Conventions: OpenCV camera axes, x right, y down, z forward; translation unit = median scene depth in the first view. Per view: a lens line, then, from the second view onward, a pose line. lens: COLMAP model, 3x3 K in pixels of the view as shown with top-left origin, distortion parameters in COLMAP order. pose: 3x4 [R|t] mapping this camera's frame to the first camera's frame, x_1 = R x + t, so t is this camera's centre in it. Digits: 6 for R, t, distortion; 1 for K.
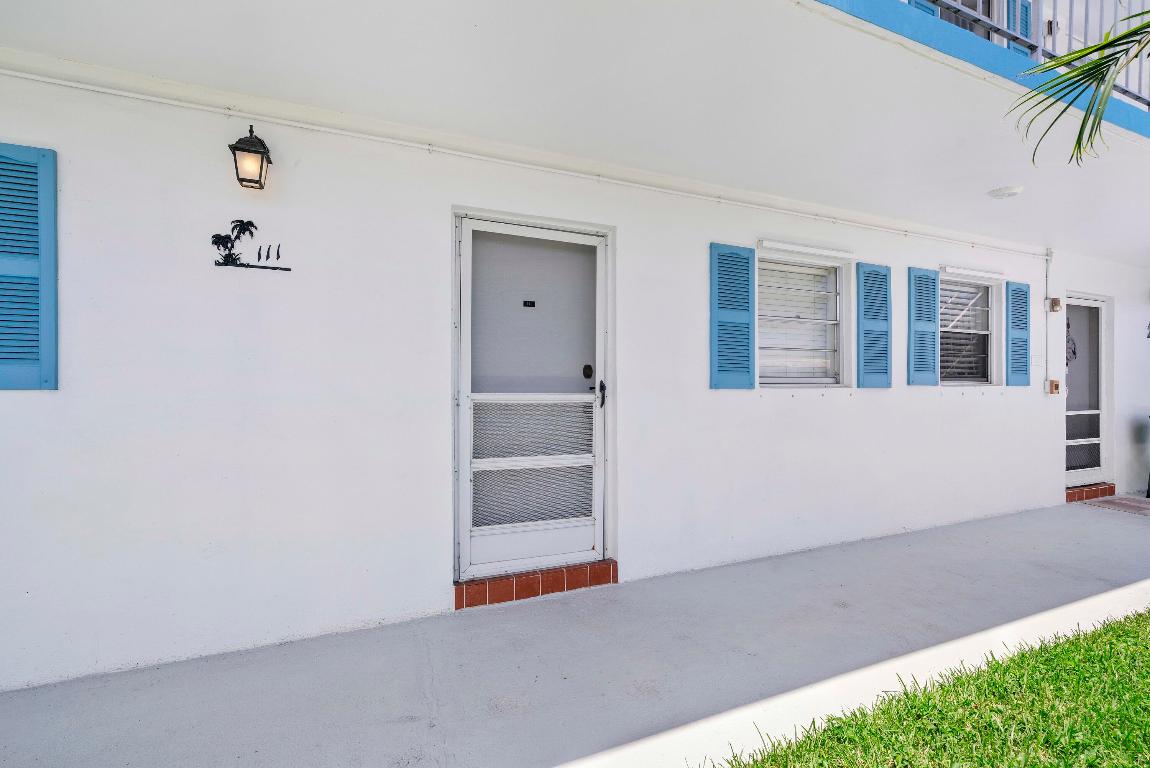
lens RADIAL K [[530.2, 0, 579.1], [0, 530.2, 382.5], [0, 0, 1]] dist [-0.001855, 0.000816]
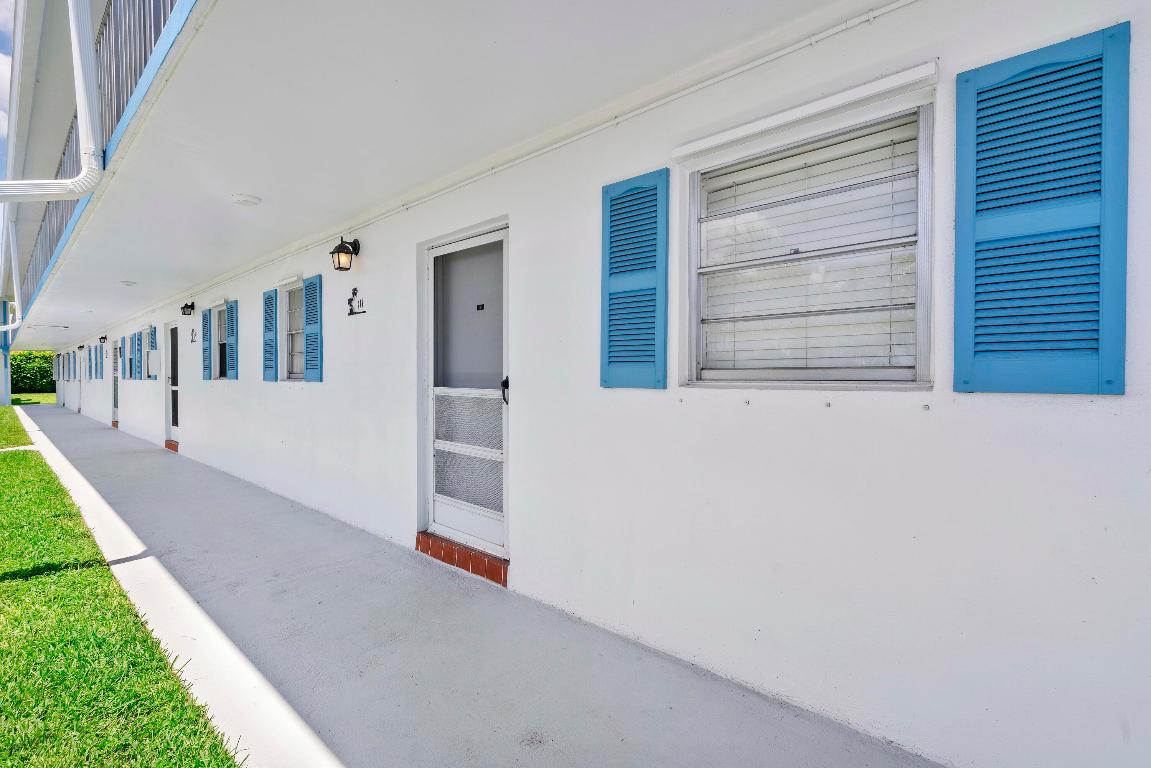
lens RADIAL K [[530.6, 0, 579.6], [0, 530.6, 382.5], [0, 0, 1]] dist [-0.001855, 0.000816]
pose [[0.396387, 0.010058, -0.918029, 1.001470], [0.005025, 0.999901, 0.013124, -0.004958], [0.918070, -0.009815, 0.396297, 0.746542]]
